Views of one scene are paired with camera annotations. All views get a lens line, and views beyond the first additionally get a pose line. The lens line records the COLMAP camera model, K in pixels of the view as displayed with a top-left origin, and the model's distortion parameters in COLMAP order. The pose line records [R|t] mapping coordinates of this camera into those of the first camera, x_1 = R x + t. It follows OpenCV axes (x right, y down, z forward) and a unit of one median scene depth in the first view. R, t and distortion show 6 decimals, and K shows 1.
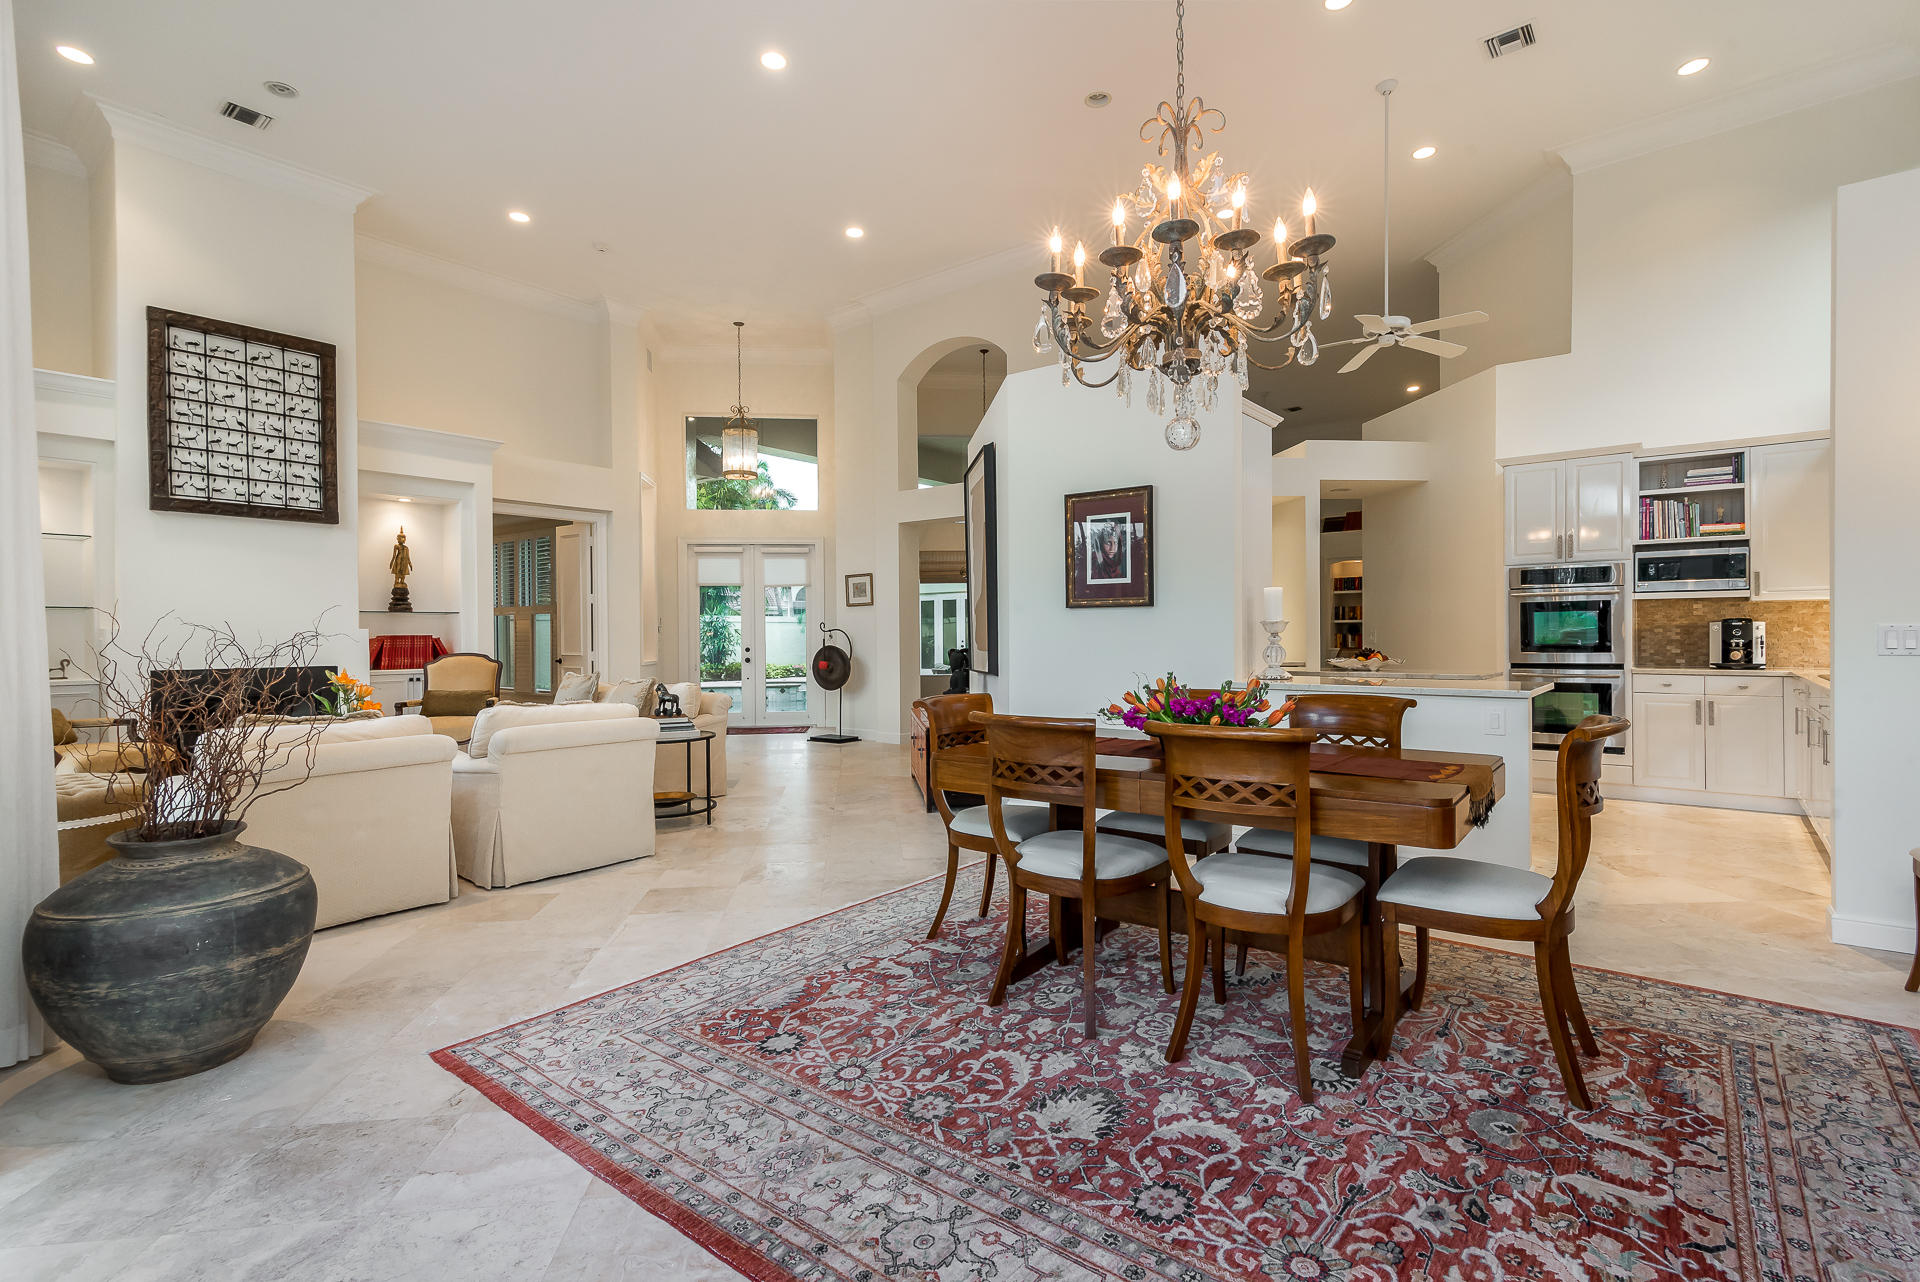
lens RADIAL K [[900.2, 0, 965.1], [0, 900.2, 642.5], [0, 0, 1]] dist [0.003367, 0.000540]
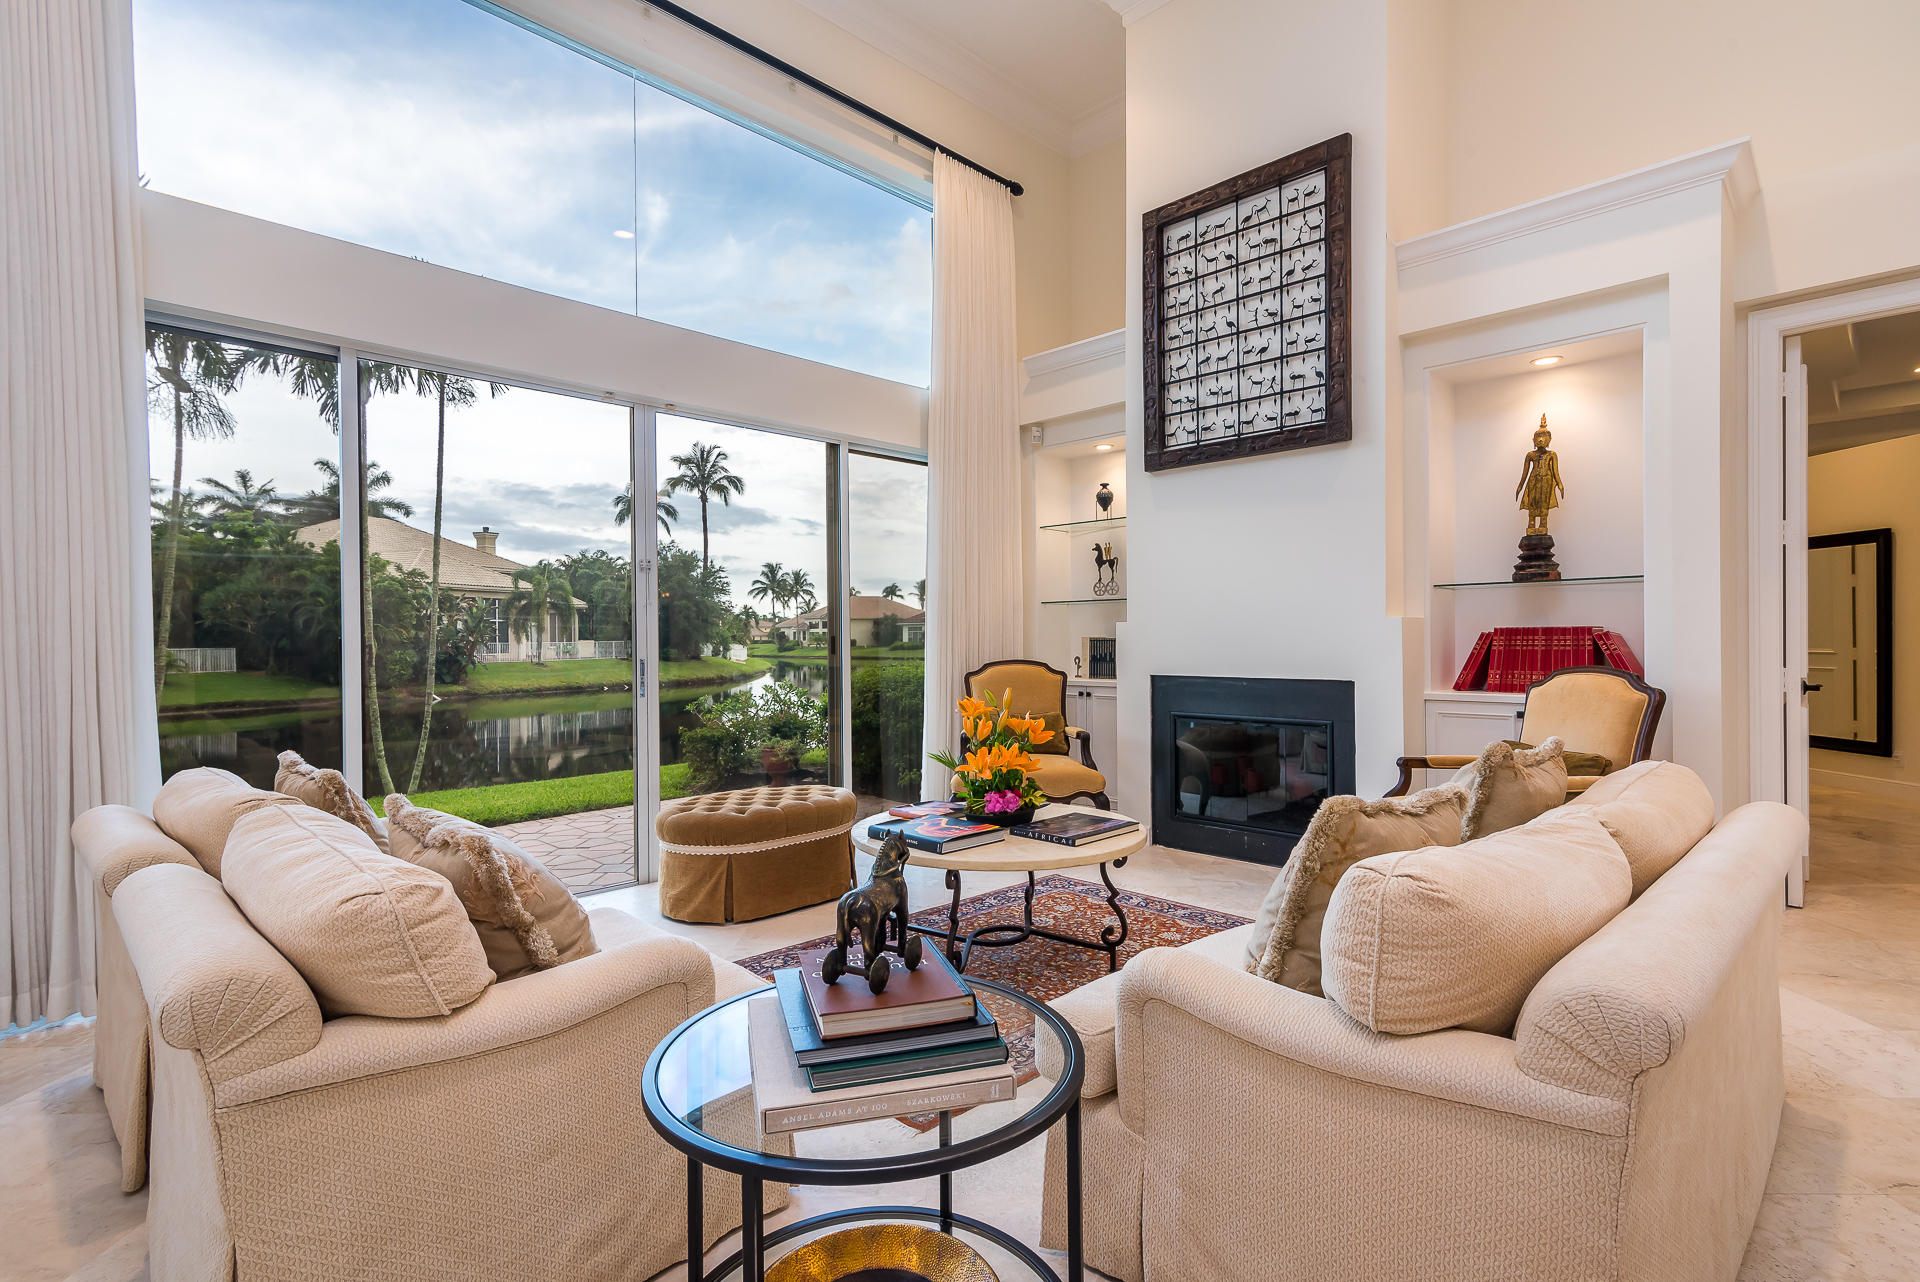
lens RADIAL K [[900.2, 0, 955.2], [0, 900.2, 643.0], [0, 0, 1]] dist [0.003367, 0.000540]
pose [[-0.129080, 0.021428, -0.991403, -0.081938], [0.001663, 0.999770, 0.021392, -0.012147], [0.991633, 0.001113, -0.129086, 0.858303]]
